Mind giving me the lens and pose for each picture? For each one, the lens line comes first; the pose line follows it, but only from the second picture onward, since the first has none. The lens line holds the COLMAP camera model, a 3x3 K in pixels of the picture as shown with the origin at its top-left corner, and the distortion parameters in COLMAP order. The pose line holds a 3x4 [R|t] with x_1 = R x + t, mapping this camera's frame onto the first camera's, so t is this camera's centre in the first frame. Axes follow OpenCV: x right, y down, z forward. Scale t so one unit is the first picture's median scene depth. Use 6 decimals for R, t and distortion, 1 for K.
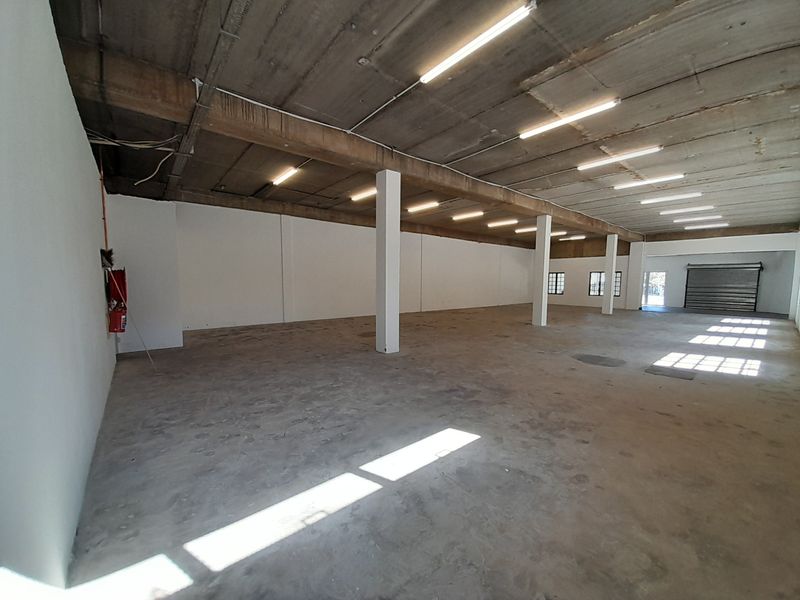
lens RADIAL K [[316.1, 0, 399.3], [0, 316.1, 312.2], [0, 0, 1]] dist [0.023127, -0.017705]
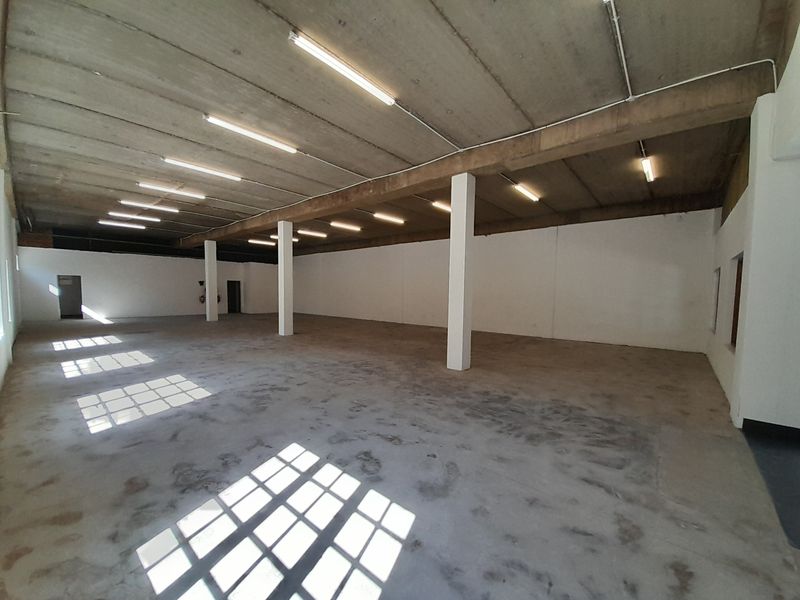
lens RADIAL K [[312.5, 0, 401.0], [0, 312.5, 312.0], [0, 0, 1]] dist [0.022803, -0.017725]
pose [[0.169201, 0.064395, -0.983476, 0.873510], [-0.111767, 0.992680, 0.045769, -0.067909], [0.979224, 0.102176, 0.175159, 0.714382]]
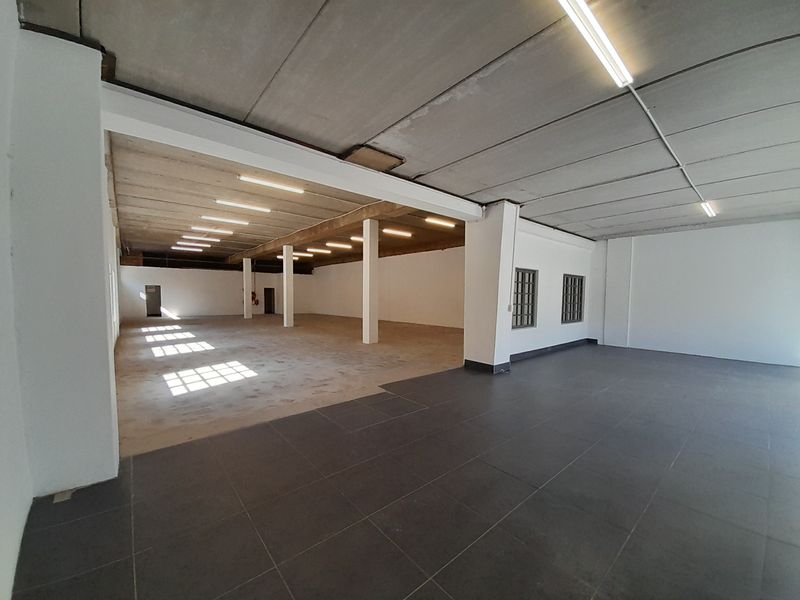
lens RADIAL K [[312.5, 0, 401.0], [0, 312.5, 312.0], [0, 0, 1]] dist [0.022803, -0.017725]
pose [[0.018831, 0.047444, -0.998696, 1.285231], [-0.105911, 0.993348, 0.045193, -0.091950], [0.994197, 0.104922, 0.023731, 1.040897]]
